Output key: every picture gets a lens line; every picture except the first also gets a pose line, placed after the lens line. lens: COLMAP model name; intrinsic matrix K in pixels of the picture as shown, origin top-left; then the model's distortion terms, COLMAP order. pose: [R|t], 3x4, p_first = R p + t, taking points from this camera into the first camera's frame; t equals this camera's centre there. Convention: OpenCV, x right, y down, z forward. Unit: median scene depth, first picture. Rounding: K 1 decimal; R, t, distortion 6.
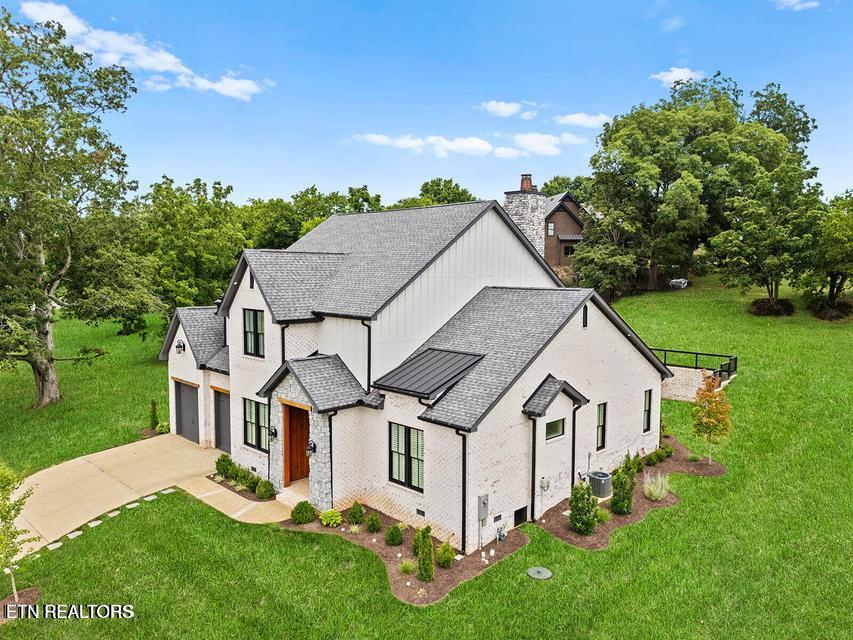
lens RADIAL K [[618.9, 0, 431.1], [0, 618.9, 315.4], [0, 0, 1]] dist [0.036196, -0.002900]
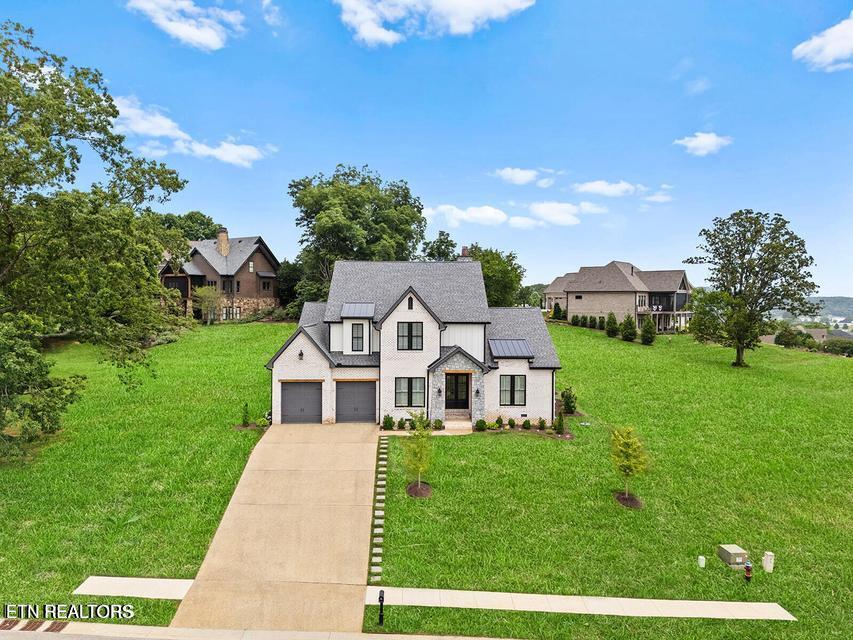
lens RADIAL K [[618.9, 0, 422.4], [0, 618.9, 321.2], [0, 0, 1]] dist [0.036196, -0.002900]
pose [[0.696442, -0.022917, 0.717247, -1.417926], [0.055087, 0.998248, -0.021594, 0.025286], [-0.715496, 0.054550, 0.696484, -0.172362]]
